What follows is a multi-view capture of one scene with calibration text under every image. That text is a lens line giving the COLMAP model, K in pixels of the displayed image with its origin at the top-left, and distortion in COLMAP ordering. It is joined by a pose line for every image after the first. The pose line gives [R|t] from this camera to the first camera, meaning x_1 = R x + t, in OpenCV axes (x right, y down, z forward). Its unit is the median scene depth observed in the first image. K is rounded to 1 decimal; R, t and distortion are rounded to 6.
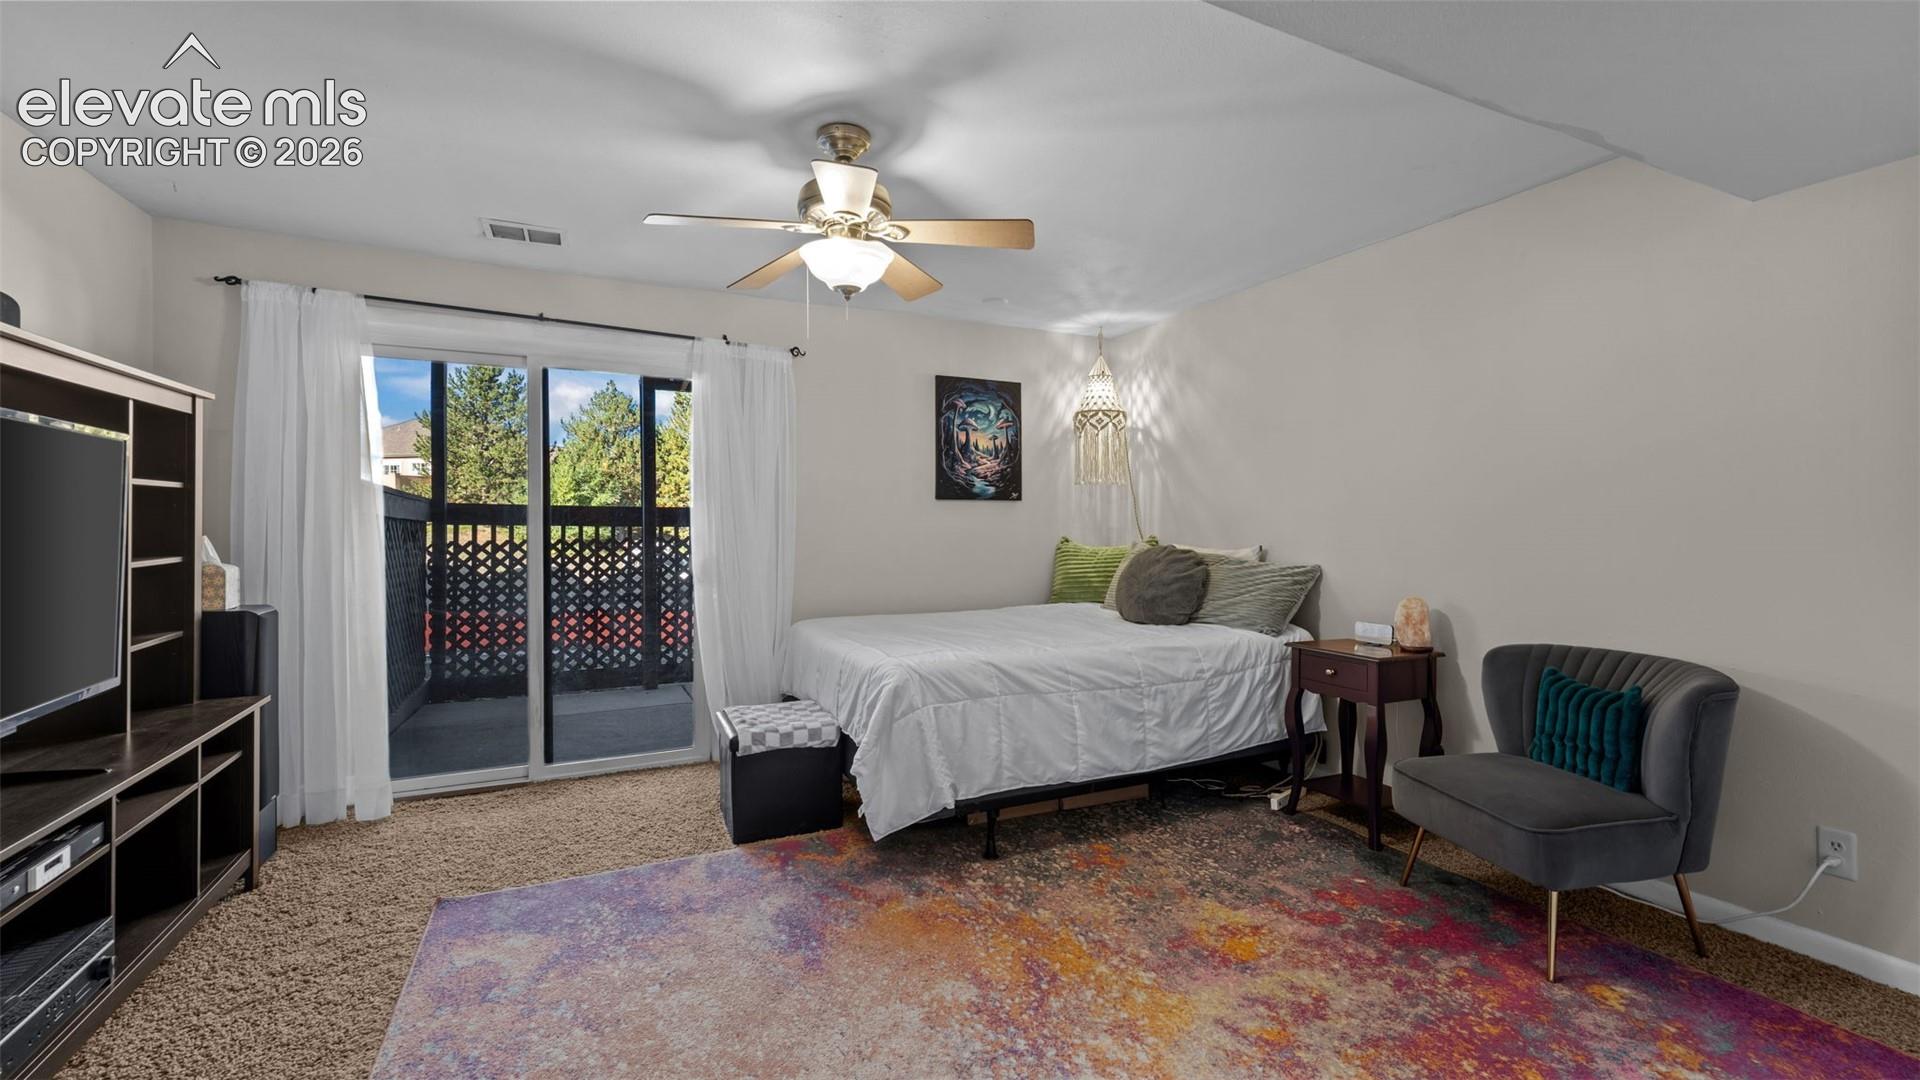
lens RADIAL K [[778.8, 0, 959.4], [0, 778.8, 533.7], [0, 0, 1]] dist [0.000447, -0.000161]
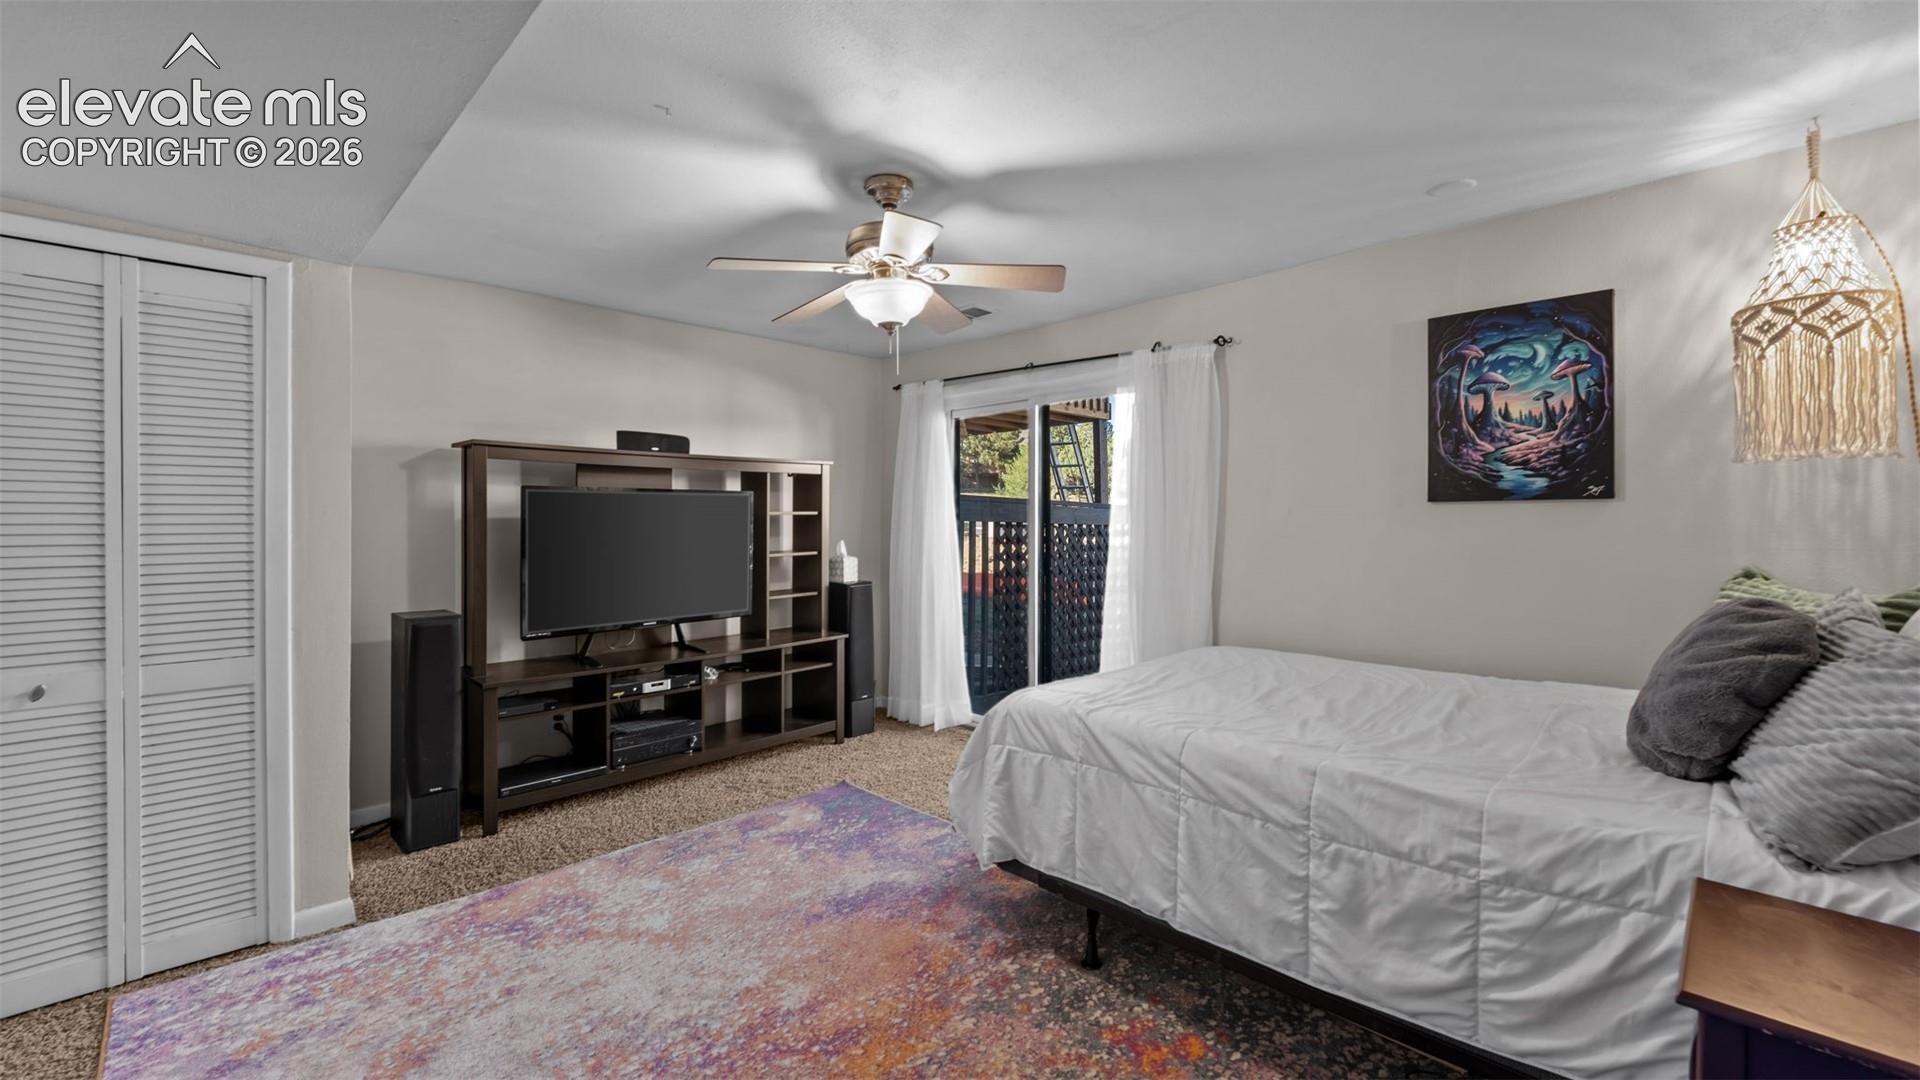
lens RADIAL K [[780.7, 0, 954.7], [0, 780.7, 523.5], [0, 0, 1]] dist [-0.000521, -0.000317]
pose [[0.330304, 0.001101, -0.943874, 0.686568], [-0.007760, 0.999969, -0.001549, -0.030102], [0.943843, 0.007837, 0.330303, 0.555675]]
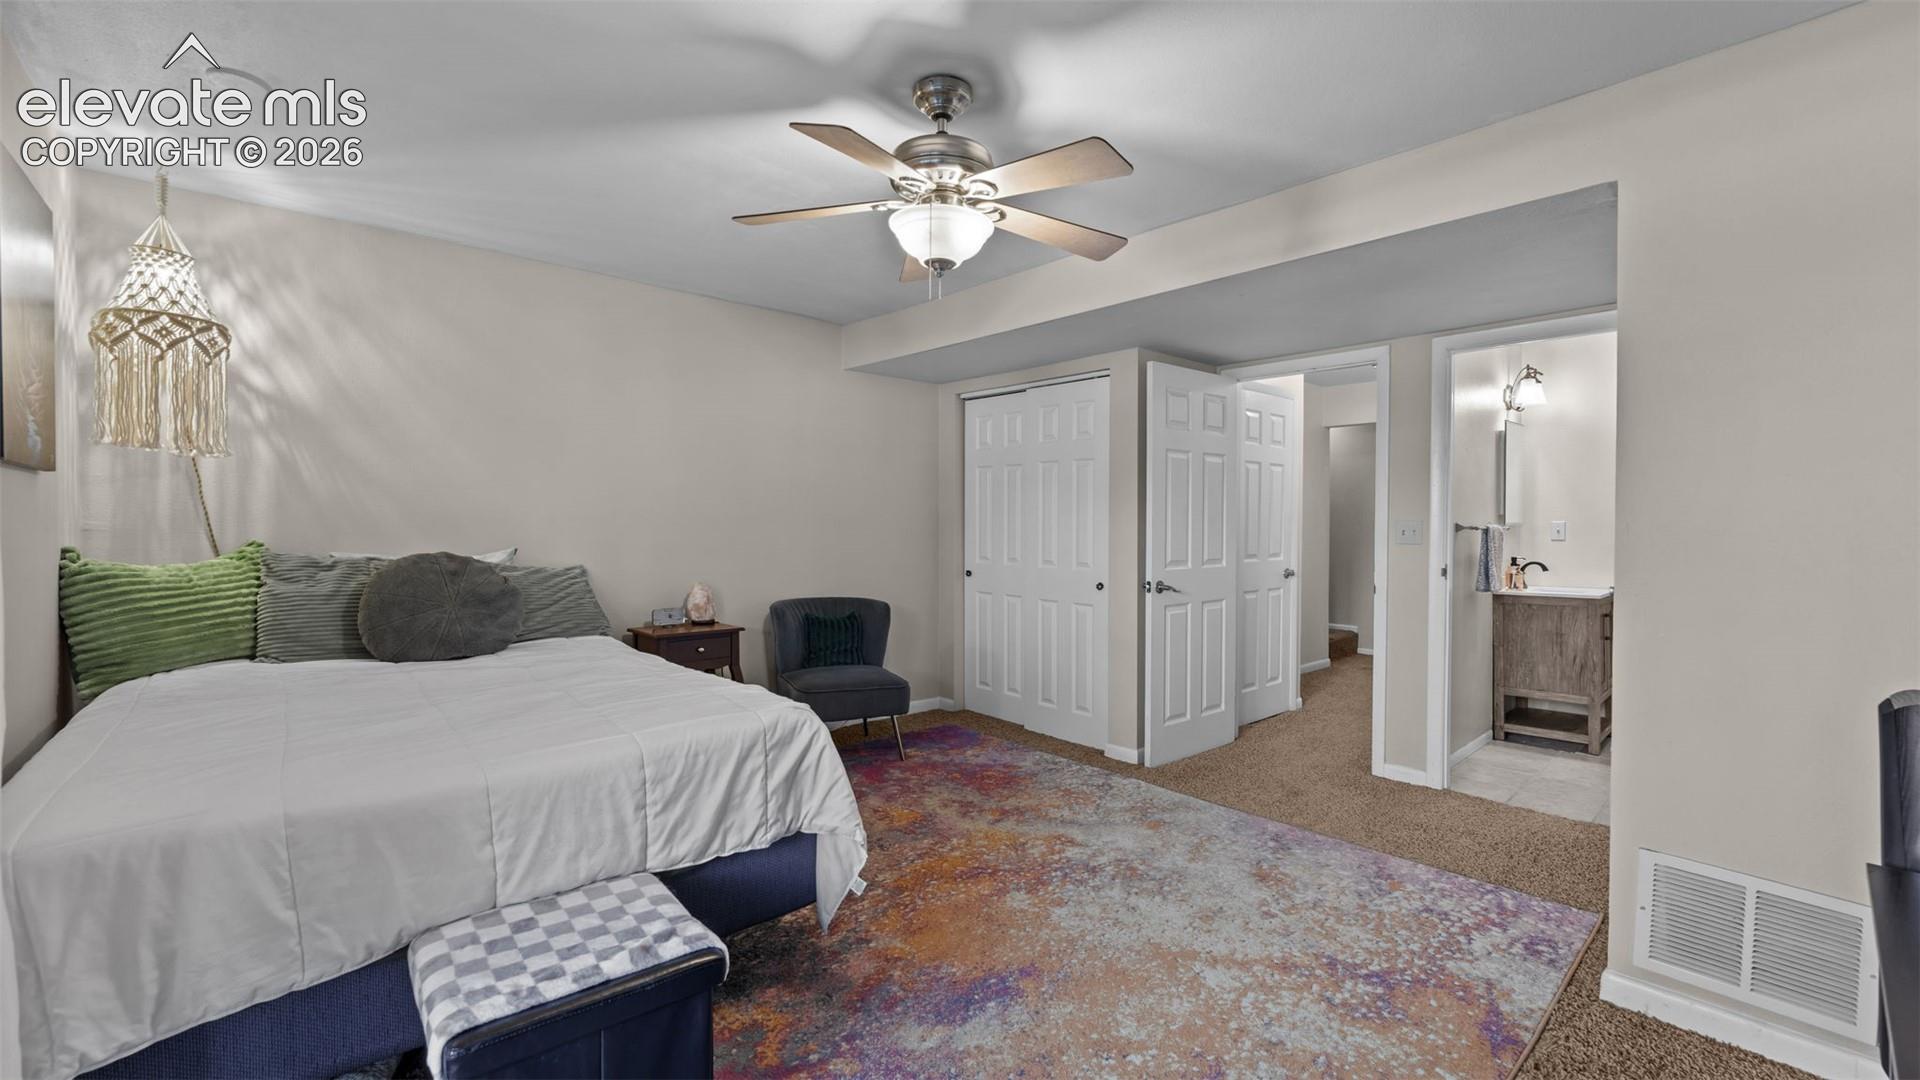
lens RADIAL K [[784.2, 0, 960.0], [0, 784.2, 540.0], [0, 0, 1]] dist [-0.000789, -0.000124]
pose [[-0.278797, -0.019963, 0.960143, -0.769597], [0.005419, 0.999735, 0.022360, -0.014479], [-0.960335, 0.011437, -0.278615, 0.935897]]
